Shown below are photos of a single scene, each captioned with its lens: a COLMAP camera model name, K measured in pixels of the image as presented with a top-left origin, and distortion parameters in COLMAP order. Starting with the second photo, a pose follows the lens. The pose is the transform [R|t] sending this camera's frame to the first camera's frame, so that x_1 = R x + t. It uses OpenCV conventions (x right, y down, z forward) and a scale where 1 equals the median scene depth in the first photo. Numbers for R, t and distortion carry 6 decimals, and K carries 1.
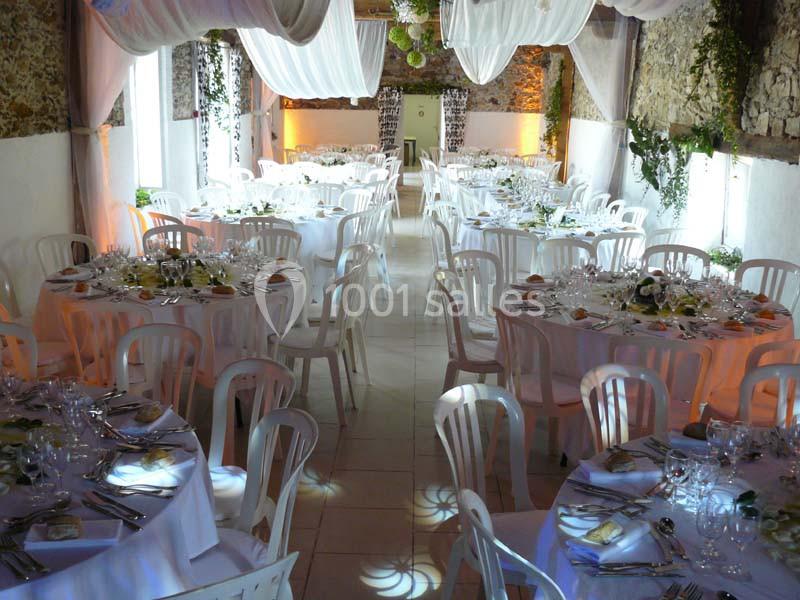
lens RADIAL K [[841.9, 0, 400.0], [0, 841.9, 300.0], [0, 0, 1]] dist [-0.175855, 0.185258]
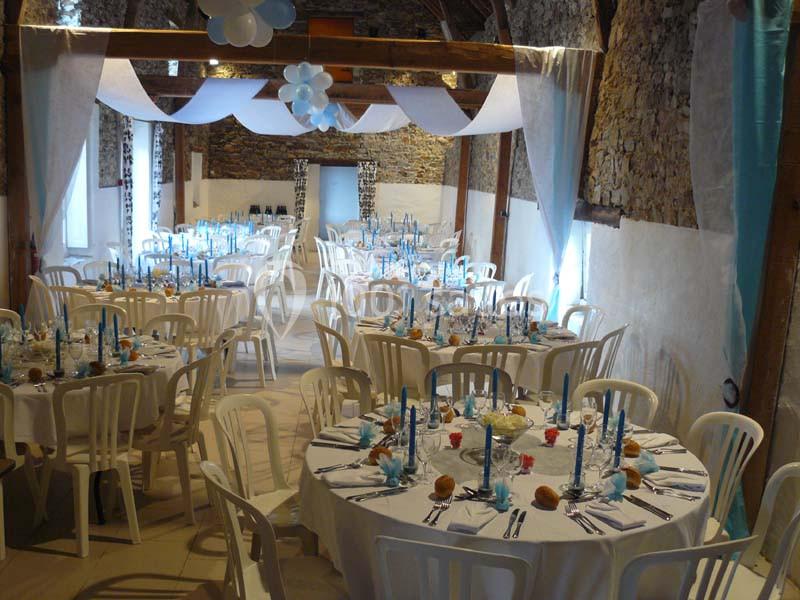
lens RADIAL K [[841.9, 0, 400.0], [0, 841.9, 300.0], [0, 0, 1]] dist [-0.175855, 0.185258]
pose [[0.996453, 0.002861, 0.084106, 0.039263], [0.004094, 0.996590, -0.082406, 0.027693], [-0.084055, 0.082458, 0.993043, -0.130636]]
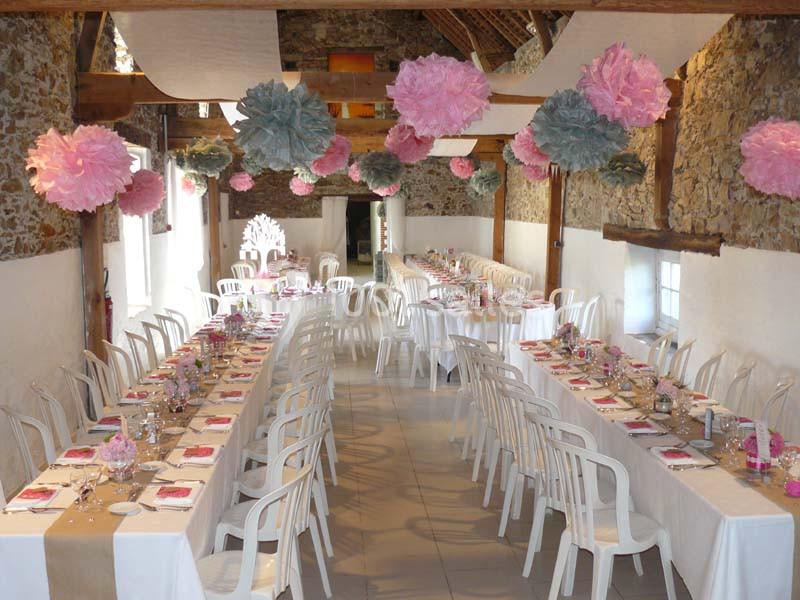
lens RADIAL K [[841.9, 0, 400.0], [0, 841.9, 300.0], [0, 0, 1]] dist [-0.175855, 0.185258]
pose [[0.994938, -0.037103, 0.093389, -0.065081], [0.048042, 0.991880, -0.117752, 0.012727], [-0.088262, 0.121643, 0.988642, -0.103853]]
